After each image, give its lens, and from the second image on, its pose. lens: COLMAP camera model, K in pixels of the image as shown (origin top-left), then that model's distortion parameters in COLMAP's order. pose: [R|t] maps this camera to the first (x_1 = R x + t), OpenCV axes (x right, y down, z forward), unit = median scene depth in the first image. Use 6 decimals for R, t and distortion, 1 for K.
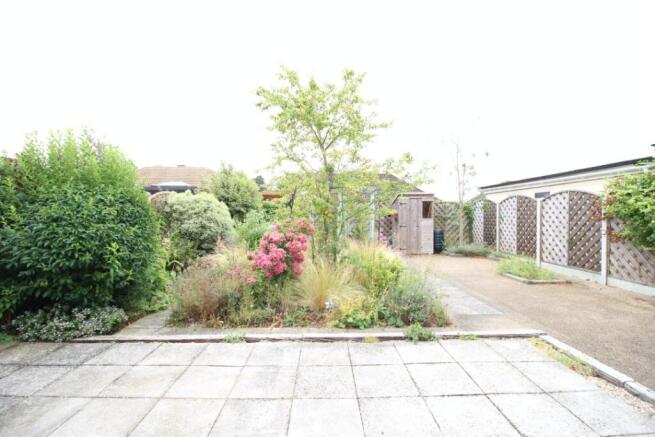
lens RADIAL K [[306.4, 0, 330.5], [0, 306.4, 211.7], [0, 0, 1]] dist [0.001454, -0.016629]
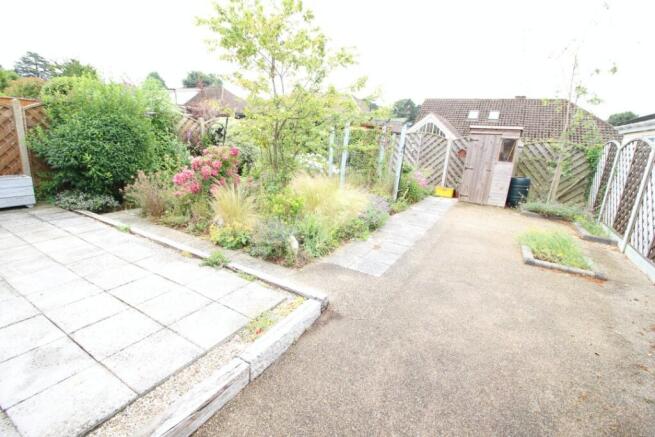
lens RADIAL K [[306.4, 0, 330.5], [0, 306.4, 211.7], [0, 0, 1]] dist [0.001454, -0.016629]
pose [[0.847608, 0.179541, -0.499326, 0.761339], [-0.059674, 0.967301, 0.246513, -0.042499], [0.527257, -0.179150, 0.830605, 0.222192]]
